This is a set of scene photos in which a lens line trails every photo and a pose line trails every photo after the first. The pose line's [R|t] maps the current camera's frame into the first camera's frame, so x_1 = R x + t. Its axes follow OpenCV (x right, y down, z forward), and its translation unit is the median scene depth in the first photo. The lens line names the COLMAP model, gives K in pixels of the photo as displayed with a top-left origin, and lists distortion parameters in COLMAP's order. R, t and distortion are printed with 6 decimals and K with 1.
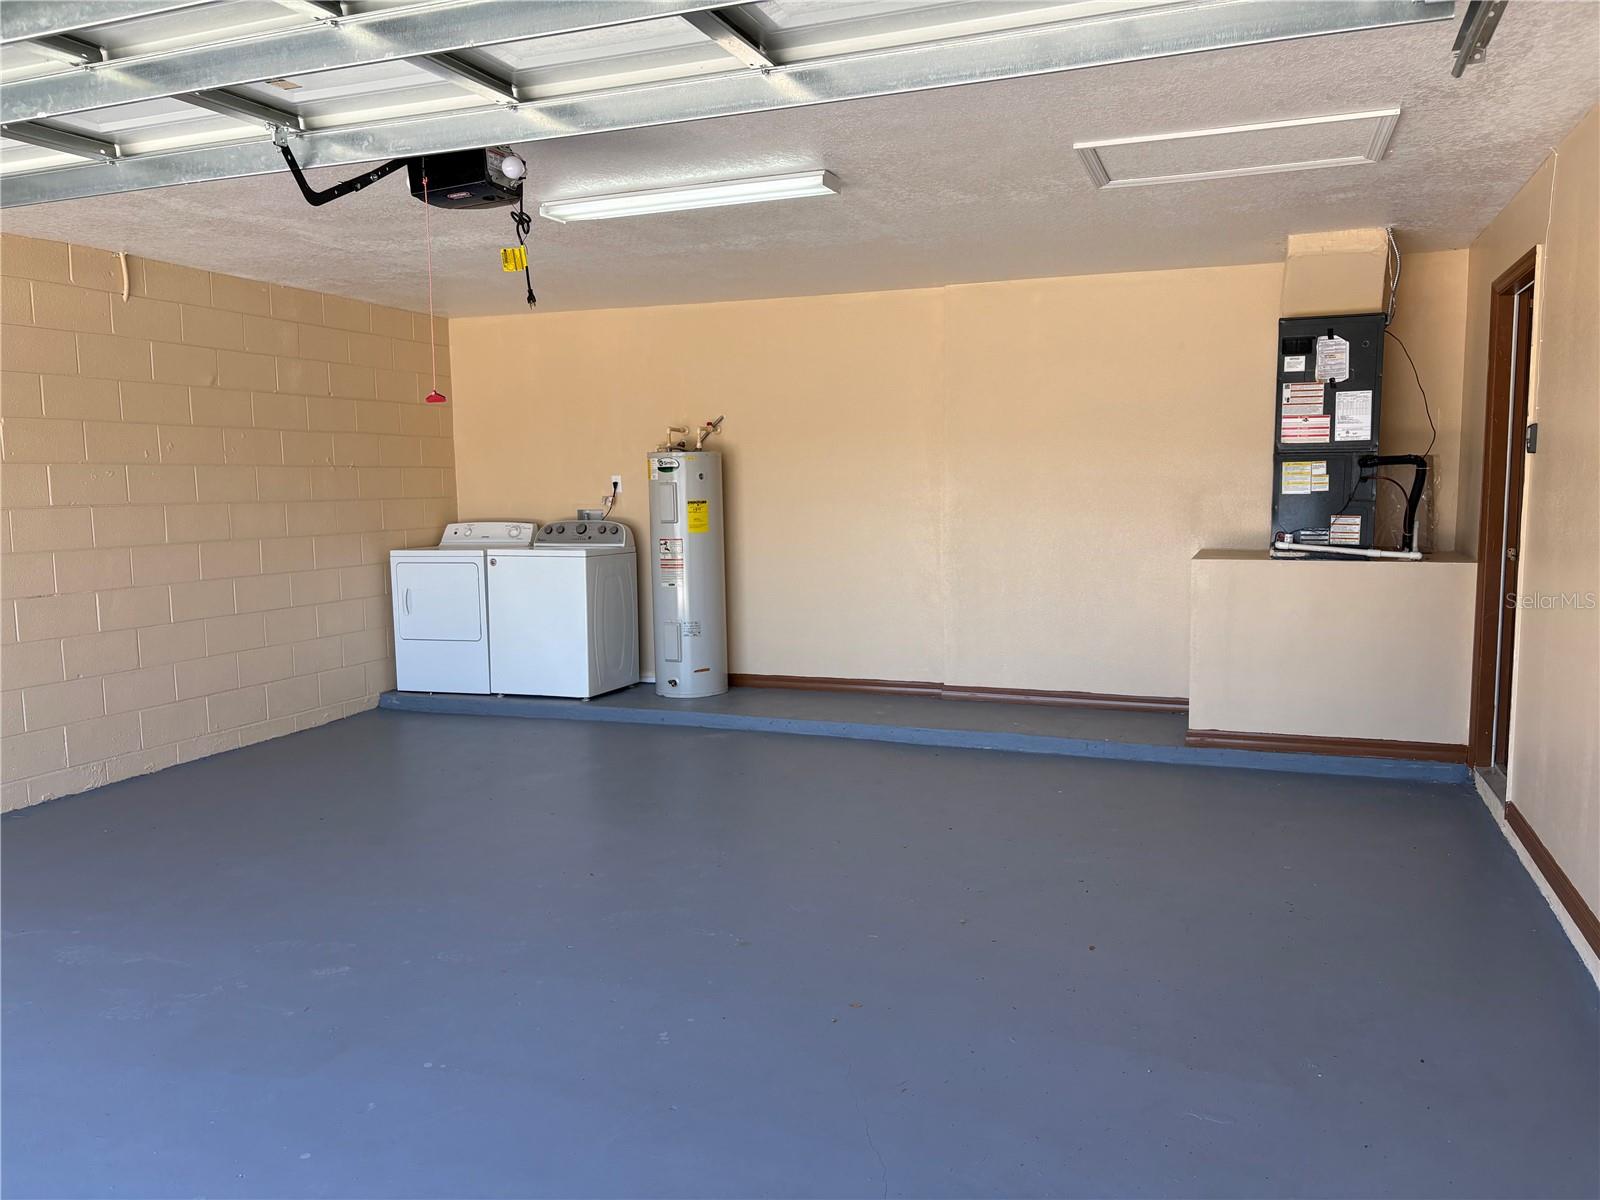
lens RADIAL K [[1212.5, 0, 787.7], [0, 1212.5, 608.5], [0, 0, 1]] dist [0.050130, -0.063121]
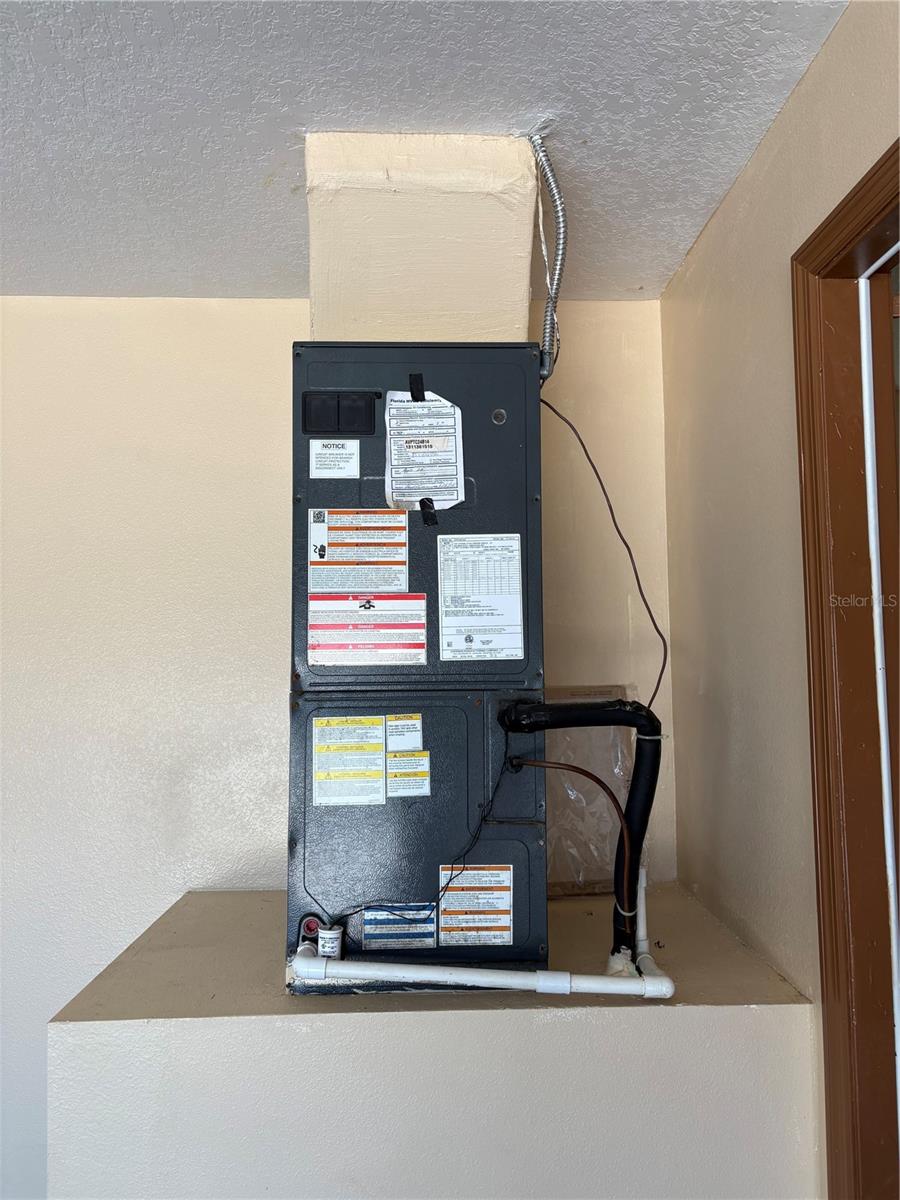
lens RADIAL K [[909.3, 0, 445.7], [0, 909.3, 589.7], [0, 0, 1]] dist [0.050130, -0.063121]
pose [[0.921872, 0.031801, 0.386186, 0.338955], [0.041145, 0.982959, -0.179161, -0.107975], [-0.385303, 0.181053, 0.904854, 0.738115]]
